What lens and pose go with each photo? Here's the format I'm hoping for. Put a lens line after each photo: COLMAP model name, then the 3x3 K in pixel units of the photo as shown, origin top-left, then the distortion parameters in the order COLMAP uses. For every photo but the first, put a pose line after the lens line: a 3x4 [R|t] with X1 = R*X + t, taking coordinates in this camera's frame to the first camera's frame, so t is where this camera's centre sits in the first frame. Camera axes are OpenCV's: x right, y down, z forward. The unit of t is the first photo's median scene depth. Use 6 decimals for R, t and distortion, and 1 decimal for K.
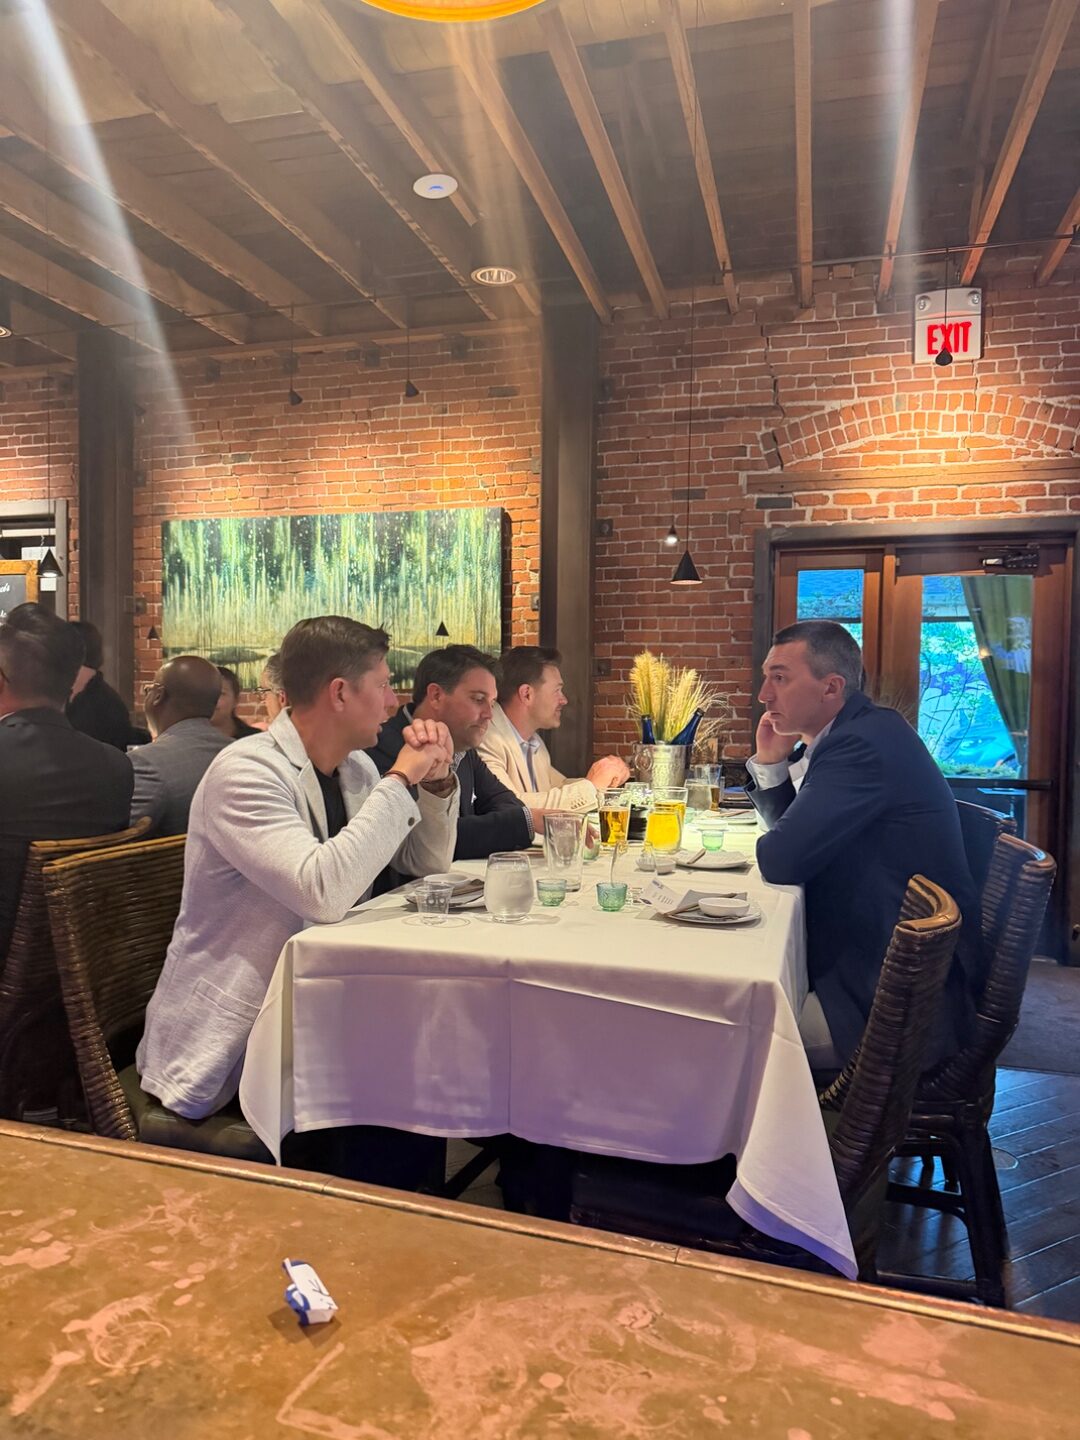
lens RADIAL K [[1025.3, 0, 538.1], [0, 1025.3, 719.0], [0, 0, 1]] dist [0.063509, -0.000262]
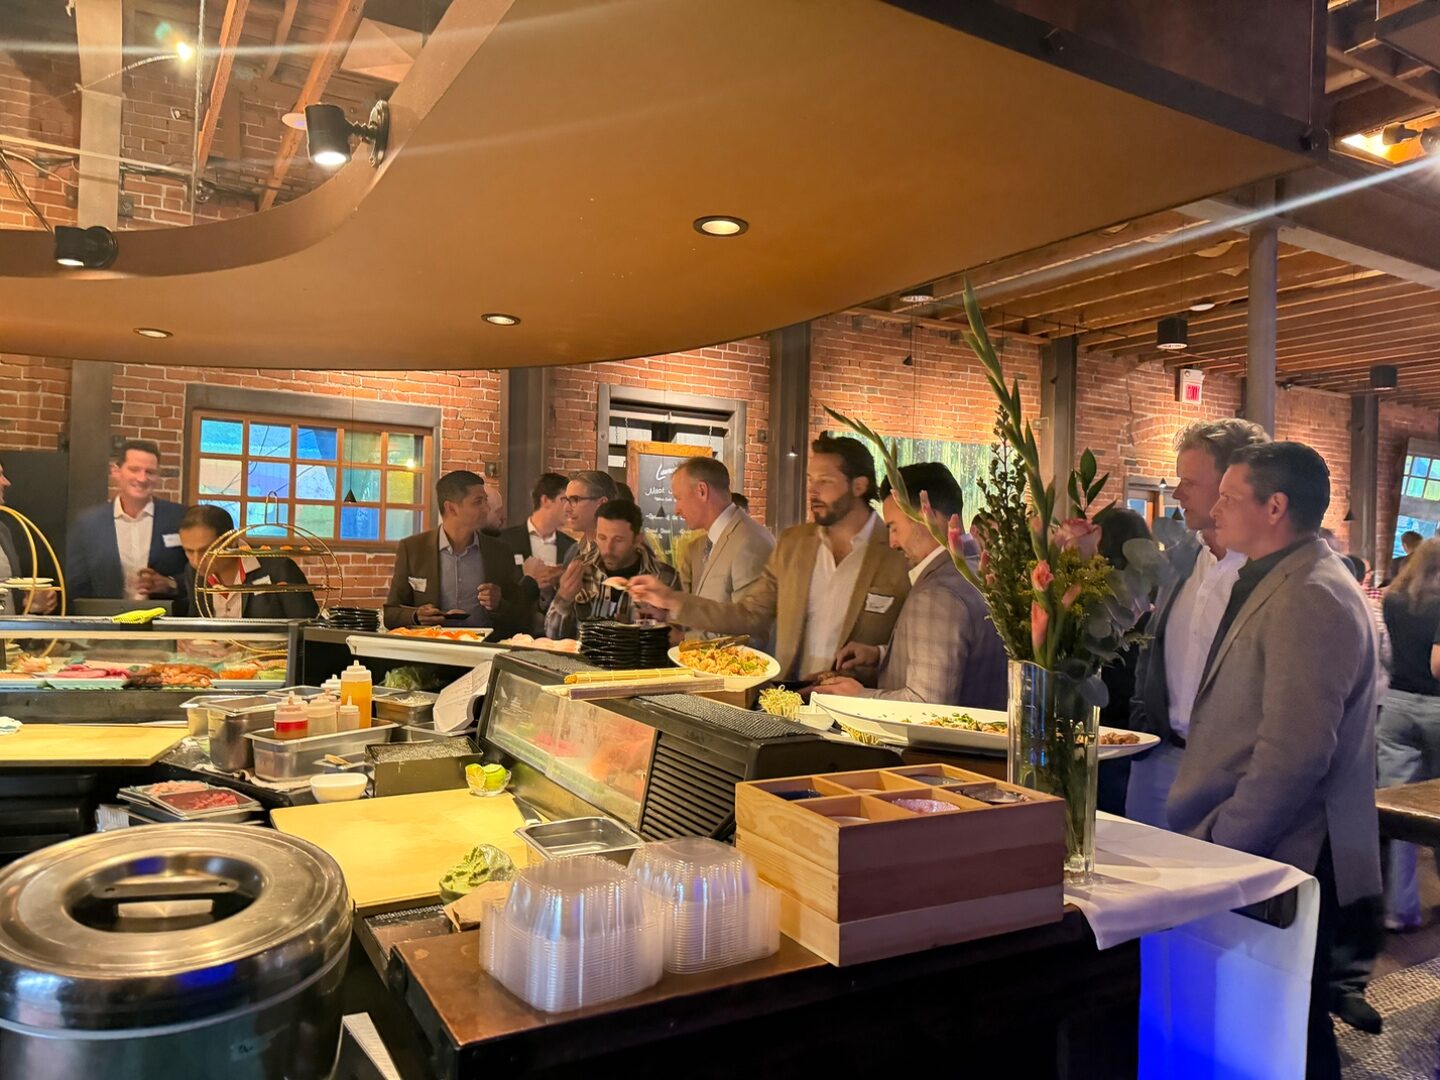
lens RADIAL K [[1025.3, 0, 719.3], [0, 1025.3, 538.7], [0, 0, 1]] dist [0.063509, -0.000262]
pose [[0.699062, 0.020157, 0.714777, -1.459352], [0.000032, 0.999602, -0.028222, -0.018783], [-0.715061, 0.019752, 0.698782, 0.208681]]
